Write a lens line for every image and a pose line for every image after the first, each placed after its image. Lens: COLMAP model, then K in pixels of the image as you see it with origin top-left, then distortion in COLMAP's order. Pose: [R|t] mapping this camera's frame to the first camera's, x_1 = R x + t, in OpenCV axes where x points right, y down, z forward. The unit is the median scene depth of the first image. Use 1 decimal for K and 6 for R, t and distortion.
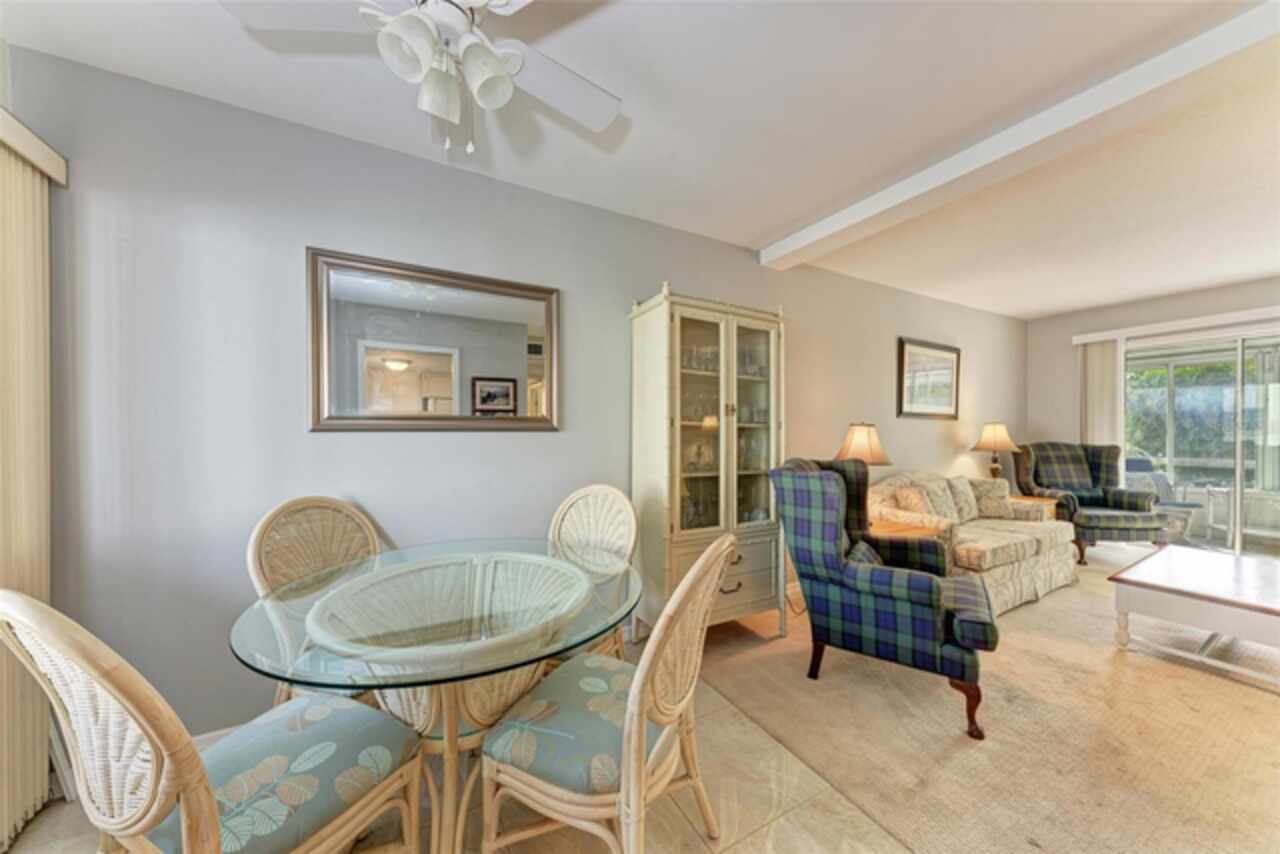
lens RADIAL K [[432.7, 0, 644.4], [0, 432.7, 434.6], [0, 0, 1]] dist [0.017776, -0.005132]
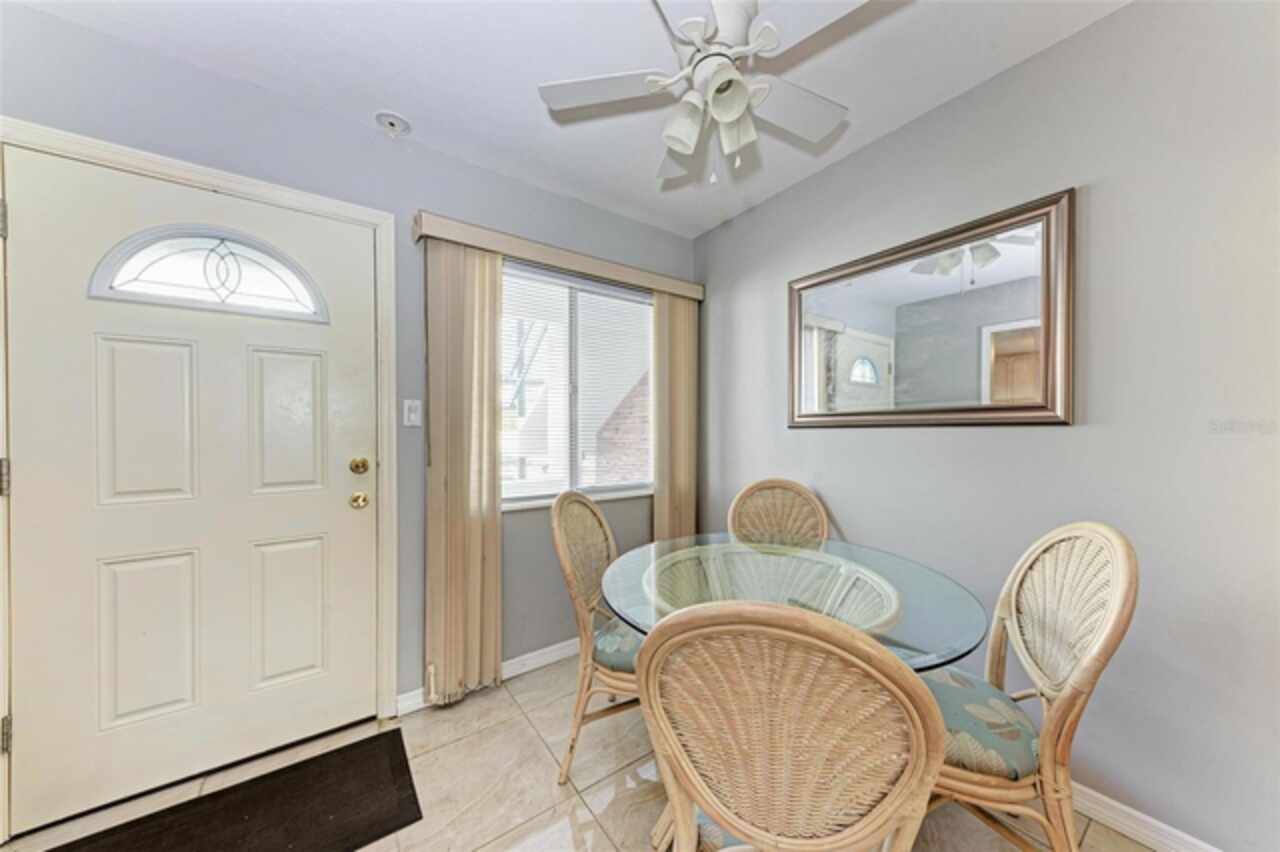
lens RADIAL K [[432.7, 0, 644.4], [0, 432.7, 433.6], [0, 0, 1]] dist [0.017776, -0.005132]
pose [[0.101918, 0.004733, -0.994782, 0.382840], [-0.003278, 0.999985, 0.004422, 0.003513], [0.994787, 0.002811, 0.101932, 0.388463]]
